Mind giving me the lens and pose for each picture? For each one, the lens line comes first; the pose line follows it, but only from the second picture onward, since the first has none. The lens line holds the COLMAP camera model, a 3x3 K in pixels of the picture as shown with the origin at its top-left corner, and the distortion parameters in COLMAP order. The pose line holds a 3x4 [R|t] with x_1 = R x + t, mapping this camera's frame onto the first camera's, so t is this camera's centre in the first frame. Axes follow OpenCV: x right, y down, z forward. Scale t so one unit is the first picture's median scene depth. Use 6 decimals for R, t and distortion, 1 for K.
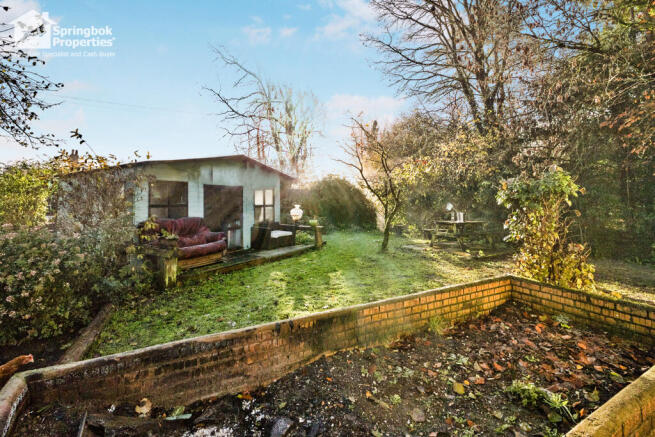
lens RADIAL K [[283.2, 0, 325.0], [0, 283.2, 190.1], [0, 0, 1]] dist [-0.001410, 0.000223]
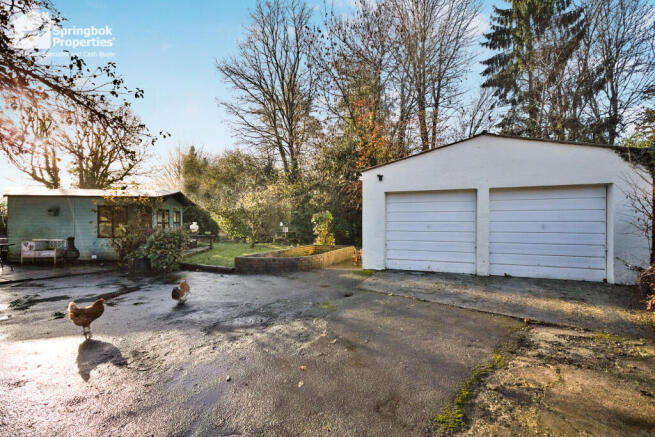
lens RADIAL K [[283.2, 0, 327.5], [0, 283.2, 219.6], [0, 0, 1]] dist [-0.001410, 0.000223]
pose [[0.757139, 0.018138, 0.653002, -0.587832], [-0.037141, 0.999193, 0.015310, -0.013443], [-0.652198, -0.035845, 0.757201, -0.660169]]
